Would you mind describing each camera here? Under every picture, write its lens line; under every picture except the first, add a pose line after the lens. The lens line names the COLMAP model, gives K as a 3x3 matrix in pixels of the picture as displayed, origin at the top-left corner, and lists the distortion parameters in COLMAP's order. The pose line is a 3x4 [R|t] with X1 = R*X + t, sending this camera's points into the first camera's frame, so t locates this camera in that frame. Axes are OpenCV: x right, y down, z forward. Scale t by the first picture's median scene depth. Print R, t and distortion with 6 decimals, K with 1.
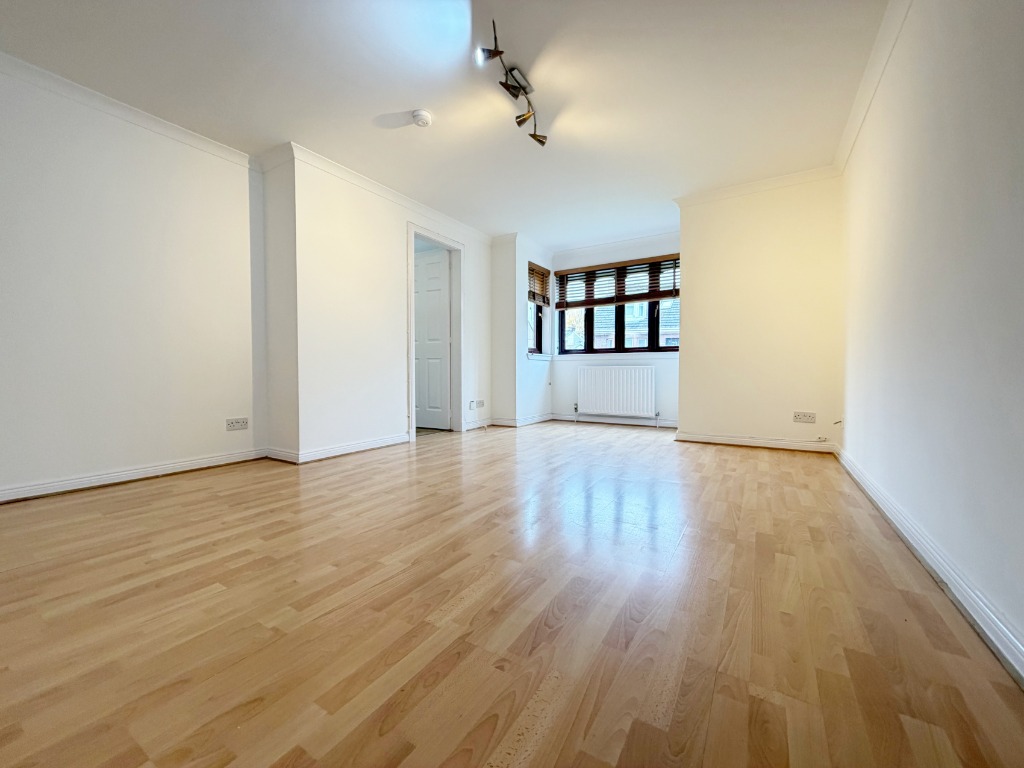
lens RADIAL K [[401.2, 0, 514.2], [0, 401.2, 383.6], [0, 0, 1]] dist [0.001043, -0.000901]
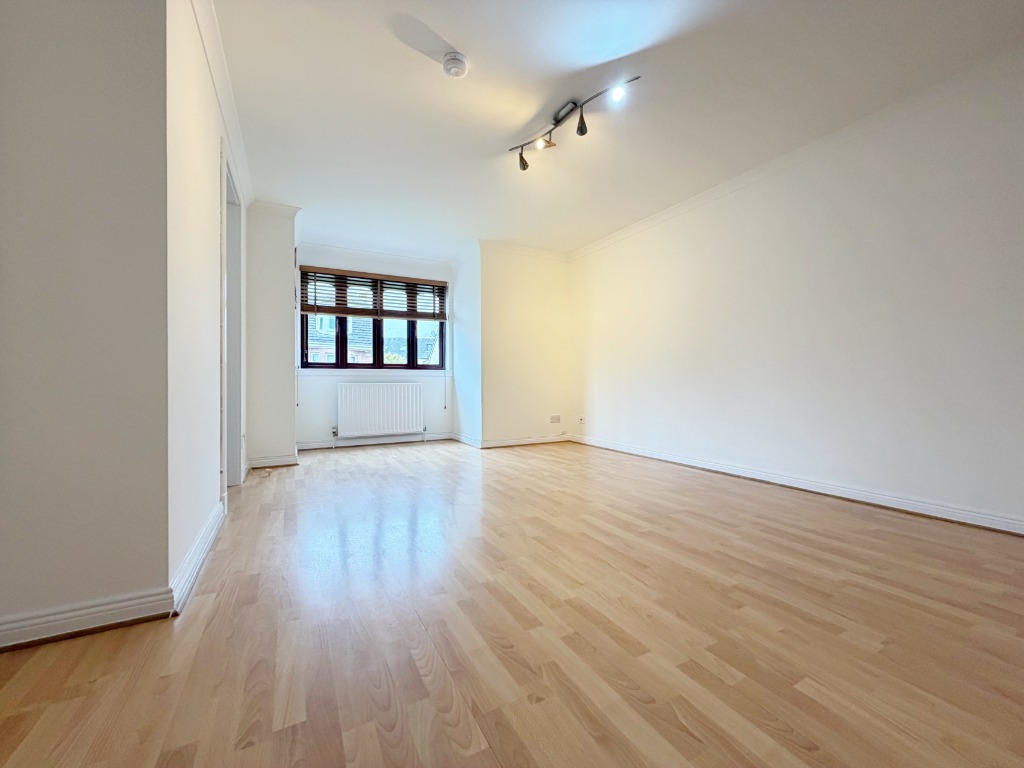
lens RADIAL K [[401.2, 0, 508.2], [0, 401.2, 380.8], [0, 0, 1]] dist [0.001043, -0.000901]
pose [[0.517271, 0.006663, 0.855795, -0.417979], [0.032066, 0.999117, -0.027161, -0.013964], [-0.855220, 0.041492, 0.516601, 0.267718]]
